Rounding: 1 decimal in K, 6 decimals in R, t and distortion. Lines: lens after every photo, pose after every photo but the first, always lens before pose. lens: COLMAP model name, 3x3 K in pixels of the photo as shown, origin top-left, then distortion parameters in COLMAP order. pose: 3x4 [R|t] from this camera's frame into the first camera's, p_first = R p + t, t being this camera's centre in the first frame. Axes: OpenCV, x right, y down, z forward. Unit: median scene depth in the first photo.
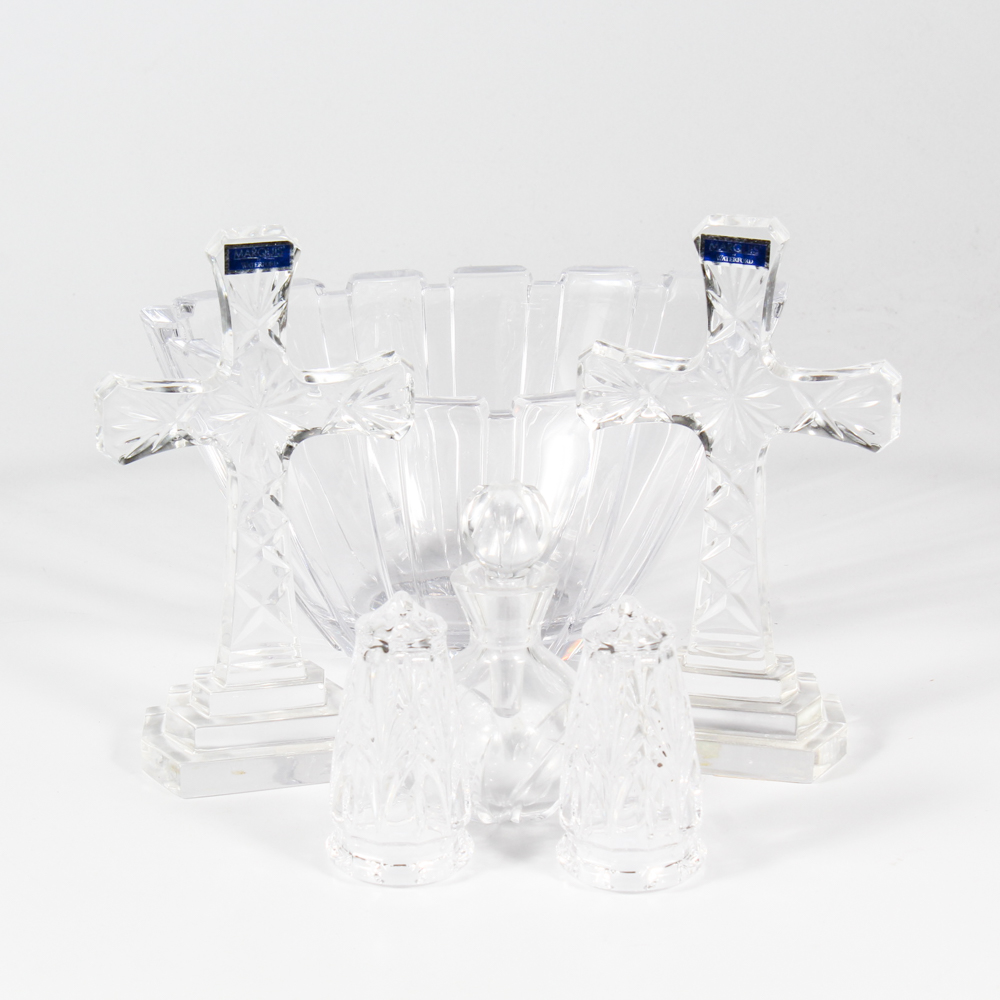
lens RADIAL K [[2107.1, 0, 475.9], [0, 2107.1, 500.3], [0, 0, 1]] dist [0.040233, -0.060812]
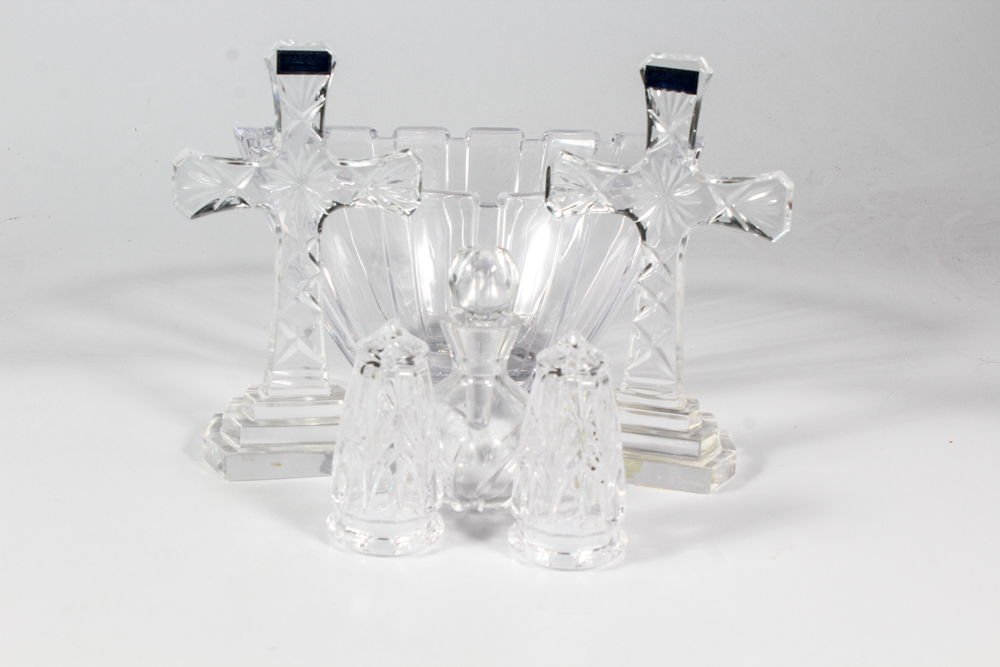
lens RADIAL K [[1115.6, 0, 522.3], [0, 1115.6, 332.7], [0, 0, 1]] dist [-0.002579, 0.003460]
pose [[0.998585, 0.052446, 0.008849, 0.032935], [-0.052190, 0.998271, -0.027032, 0.060851], [-0.010252, 0.026532, 0.999595, 0.315488]]
